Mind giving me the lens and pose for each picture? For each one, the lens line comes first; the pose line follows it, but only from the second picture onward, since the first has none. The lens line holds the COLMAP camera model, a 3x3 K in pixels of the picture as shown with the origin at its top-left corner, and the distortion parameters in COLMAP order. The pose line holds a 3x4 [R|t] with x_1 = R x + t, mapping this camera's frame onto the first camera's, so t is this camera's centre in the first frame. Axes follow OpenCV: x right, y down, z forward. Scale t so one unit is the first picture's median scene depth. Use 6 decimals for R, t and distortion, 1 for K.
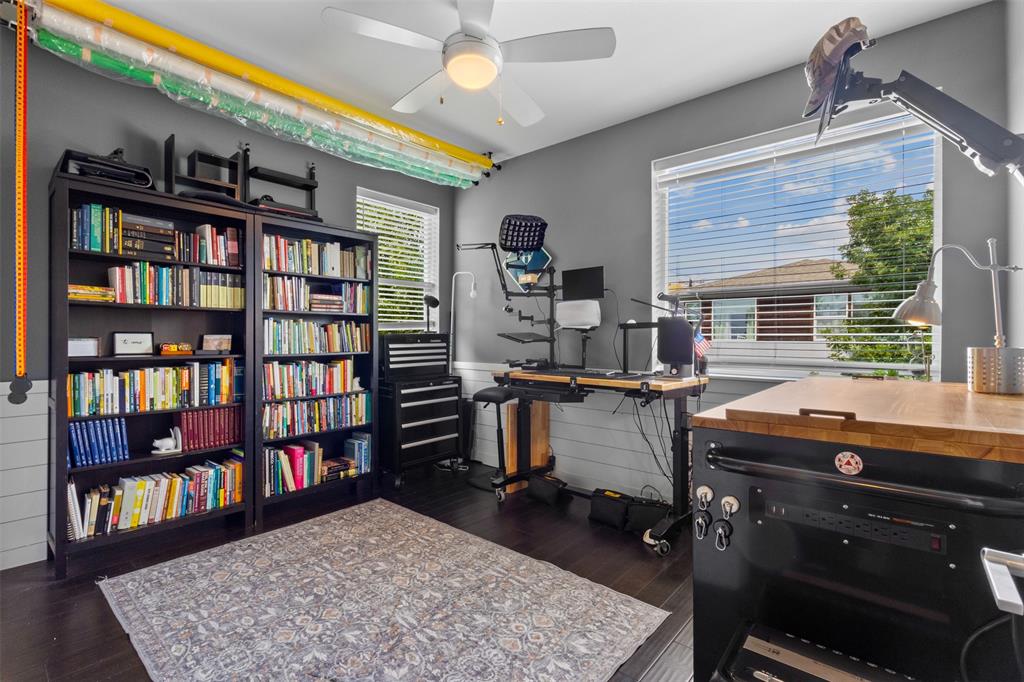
lens RADIAL K [[474.5, 0, 511.4], [0, 474.5, 338.3], [0, 0, 1]] dist [0.001699, 0.001966]
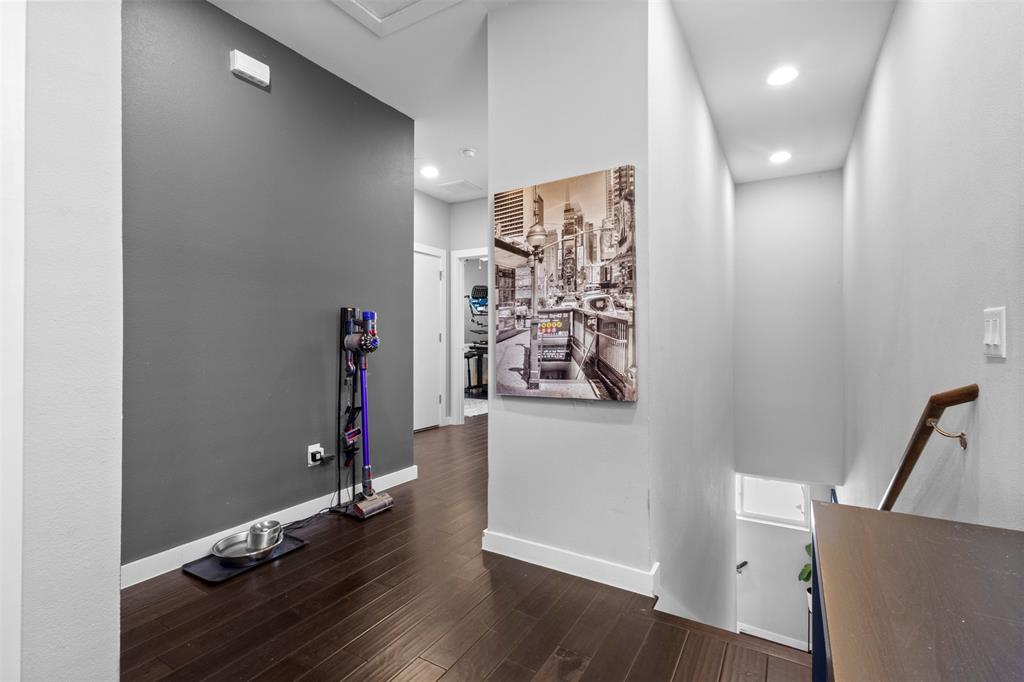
lens RADIAL K [[474.5, 0, 511.4], [0, 474.5, 338.3], [0, 0, 1]] dist [0.001699, 0.001966]
pose [[0.984704, -0.002579, 0.174217, -0.247889], [0.002969, 0.999994, -0.001977, 0.037456], [-0.174211, 0.002464, 0.984705, -1.515637]]
